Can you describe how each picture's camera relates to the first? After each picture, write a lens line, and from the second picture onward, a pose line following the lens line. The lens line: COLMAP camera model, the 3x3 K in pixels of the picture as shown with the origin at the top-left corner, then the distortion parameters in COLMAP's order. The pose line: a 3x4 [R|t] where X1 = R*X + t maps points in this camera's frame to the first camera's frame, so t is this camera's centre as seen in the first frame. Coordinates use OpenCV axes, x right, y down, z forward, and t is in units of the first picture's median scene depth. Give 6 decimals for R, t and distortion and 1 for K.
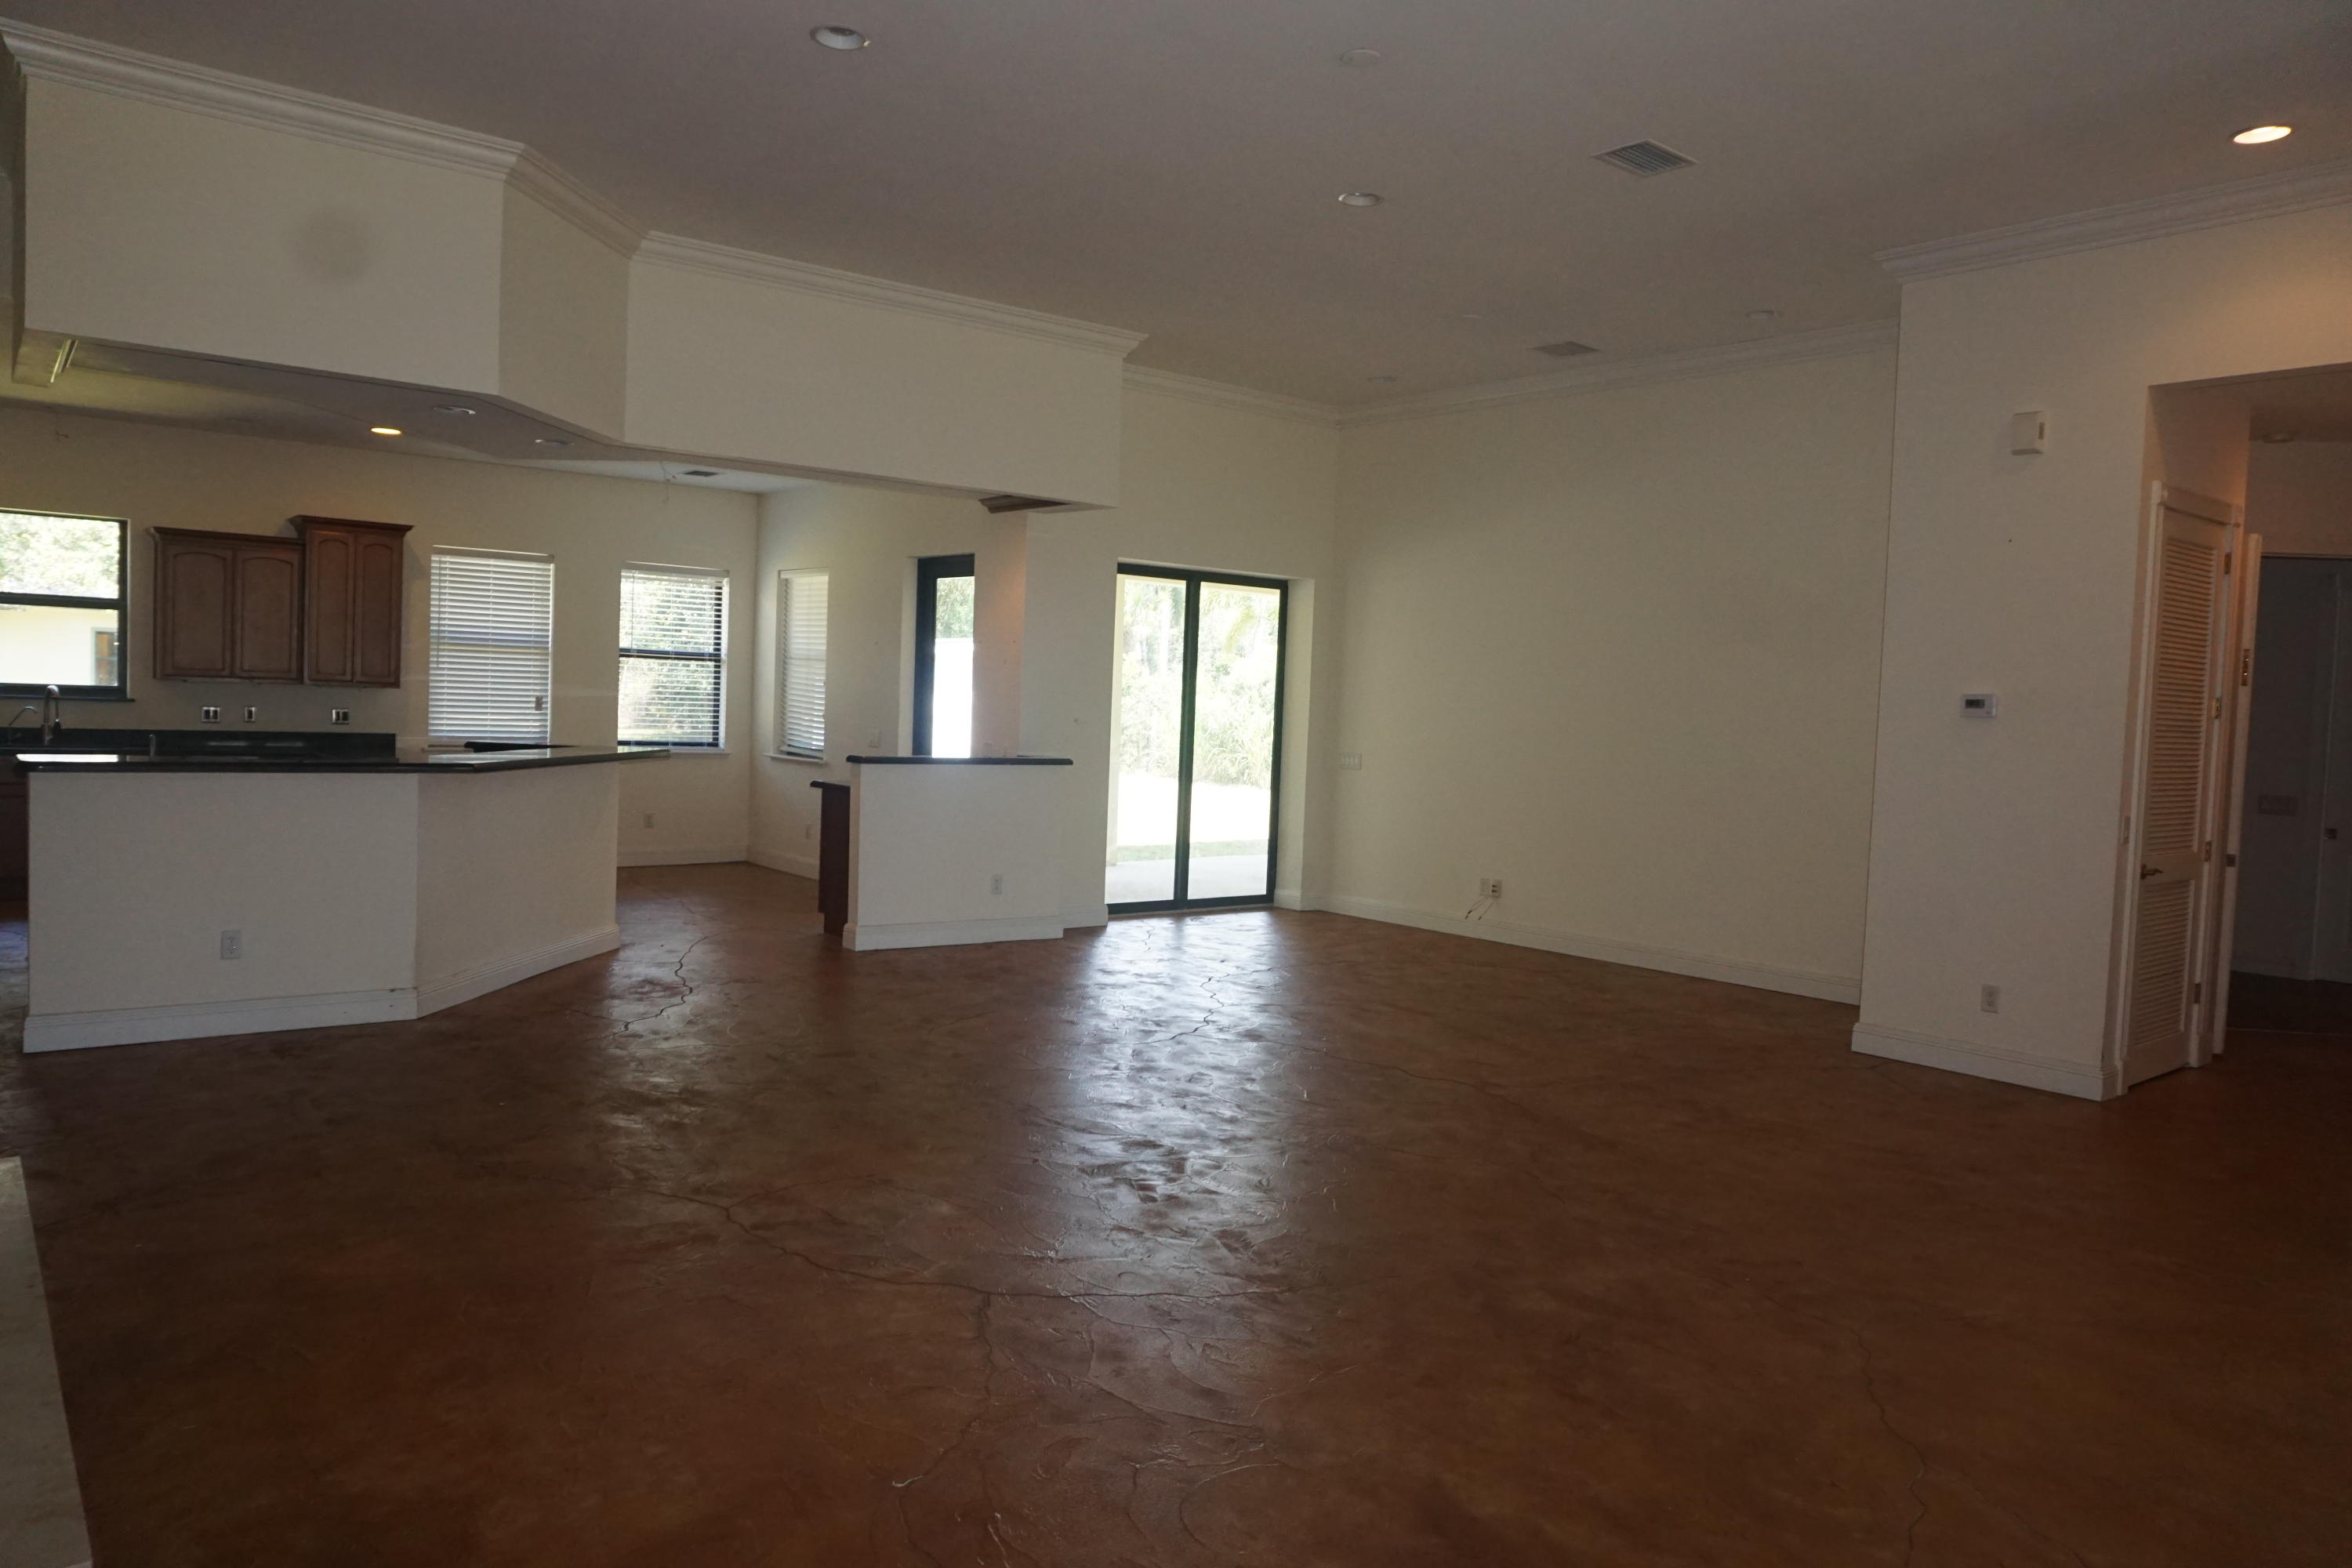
lens RADIAL K [[1603.7, 0, 1176.0], [0, 1603.7, 784.0], [0, 0, 1]] dist [-0.002463, 0.002506]
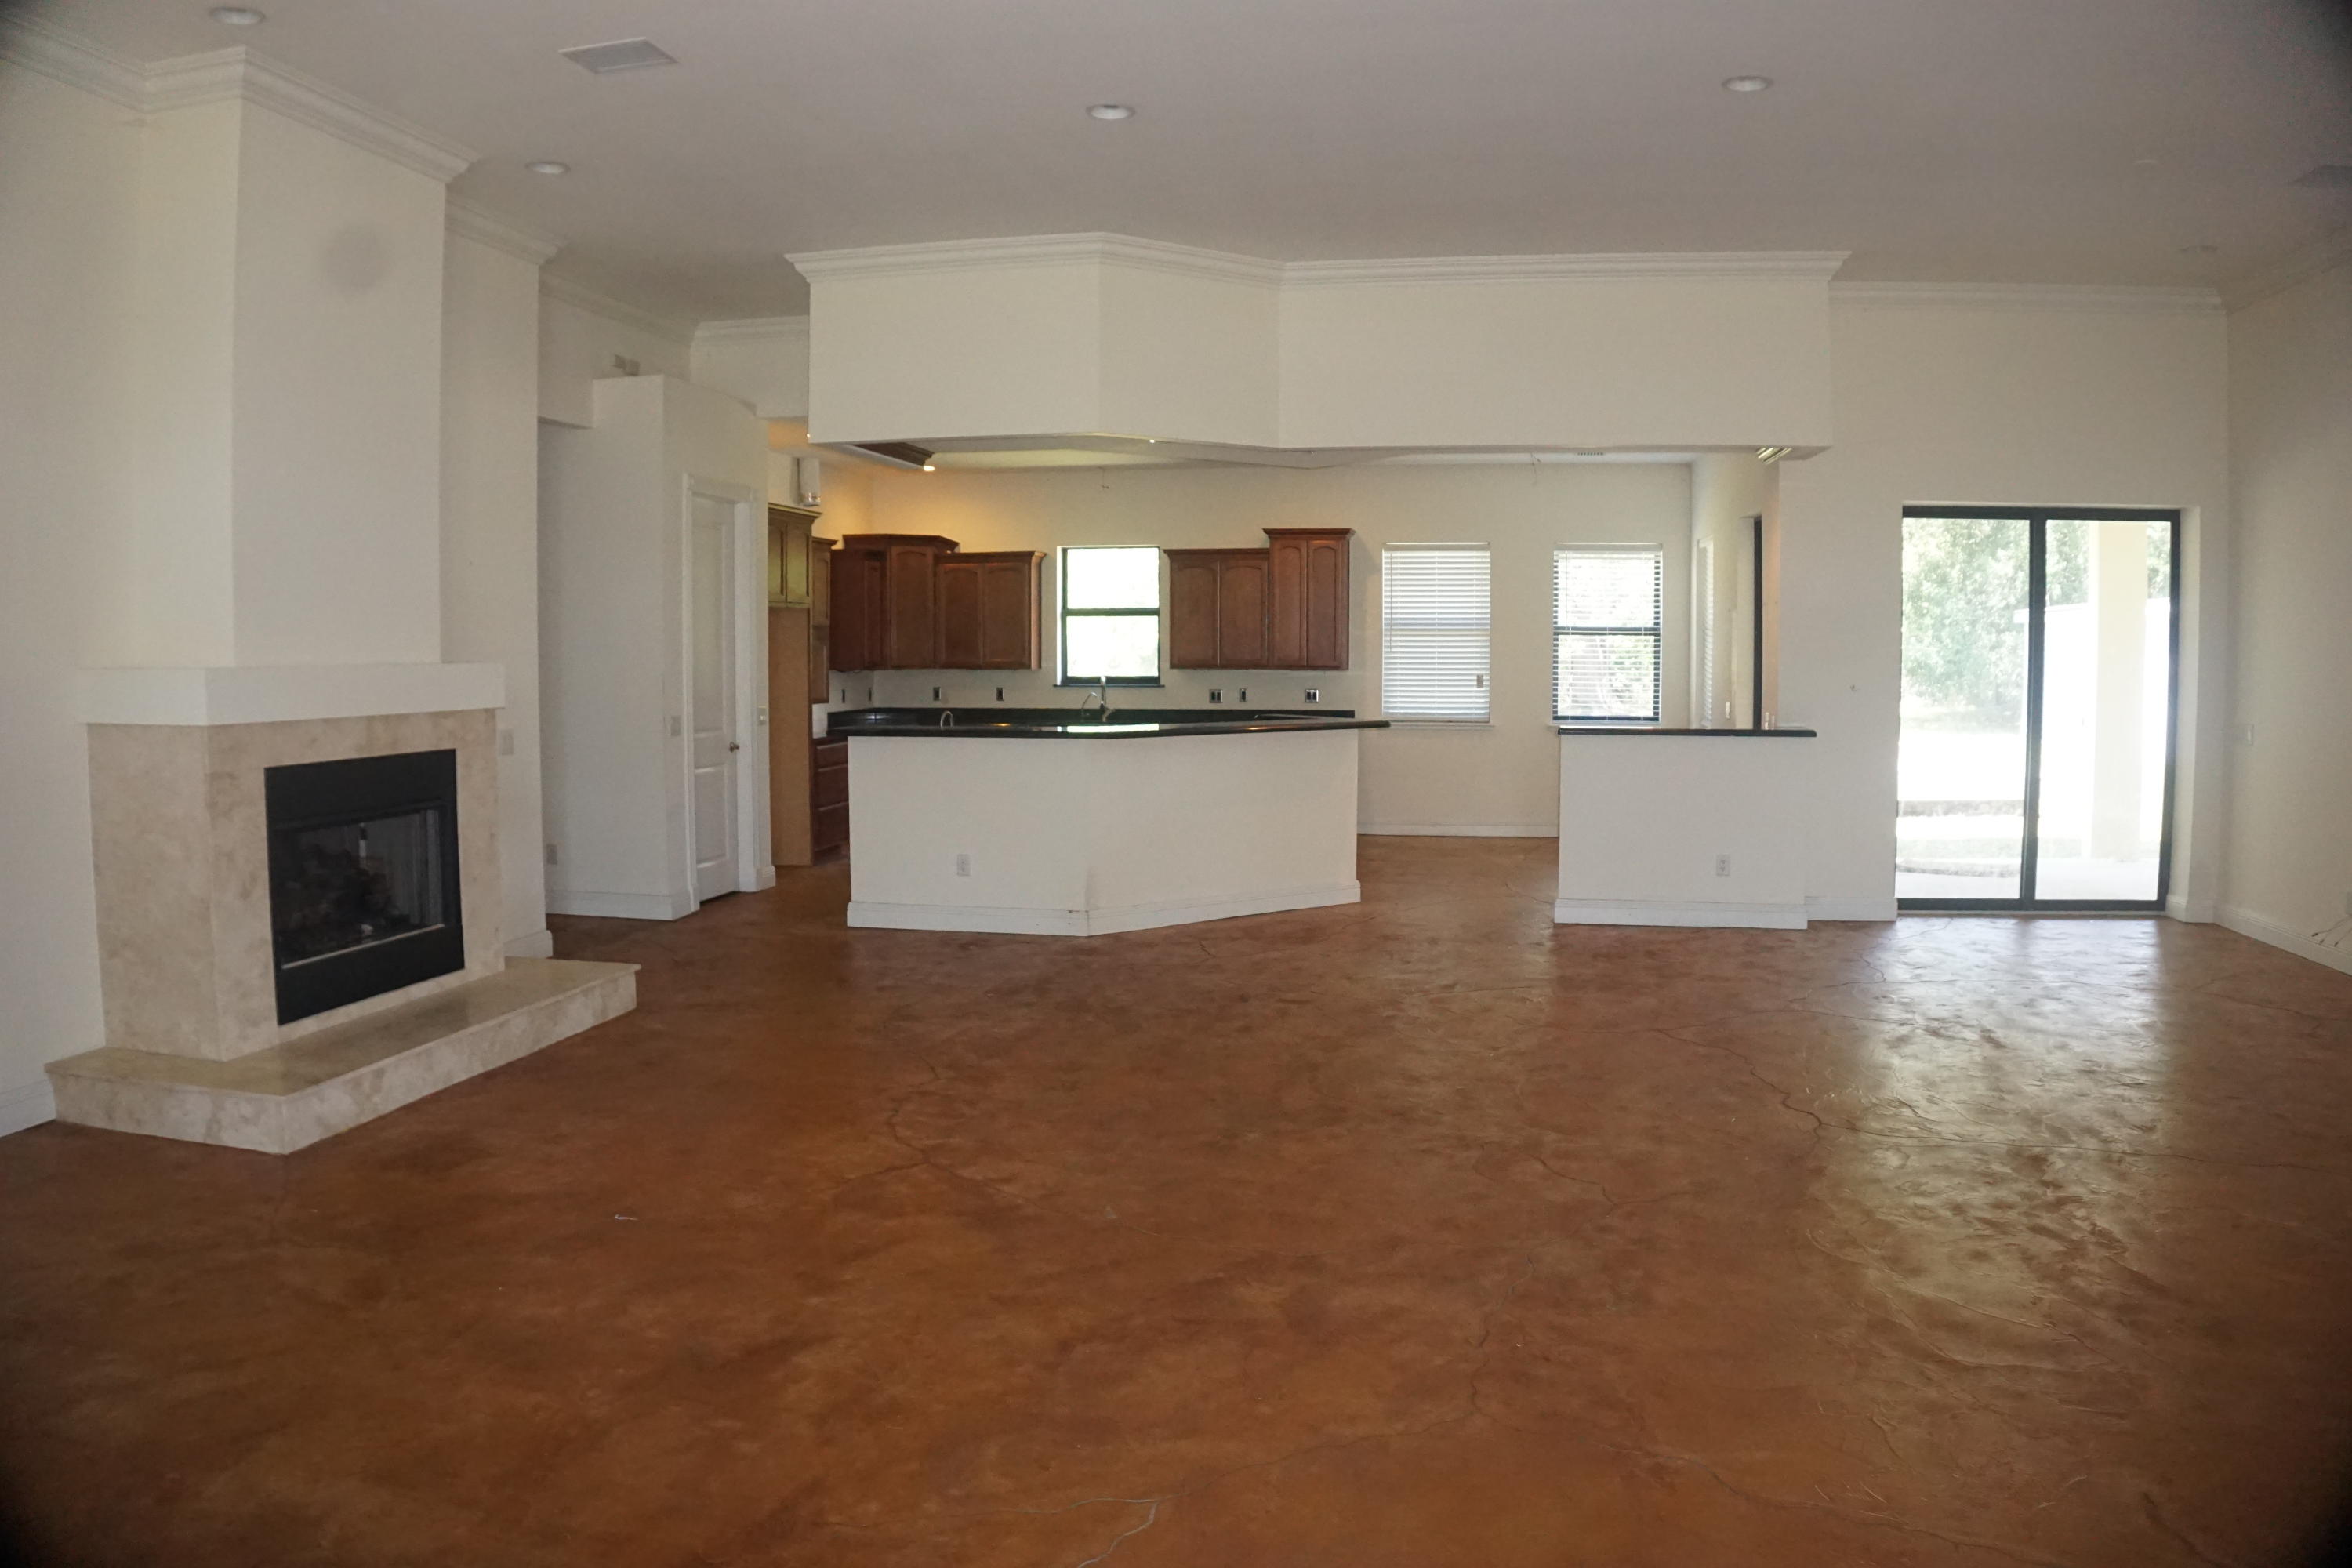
lens RADIAL K [[1693.3, 0, 1176.0], [0, 1693.3, 784.0], [0, 0, 1]] dist [-0.177203, 0.001837]
pose [[0.659724, 0.019834, -0.751246, 0.350692], [-0.013135, 0.999803, 0.014862, 0.004833], [0.751393, 0.000063, 0.659854, 0.115082]]
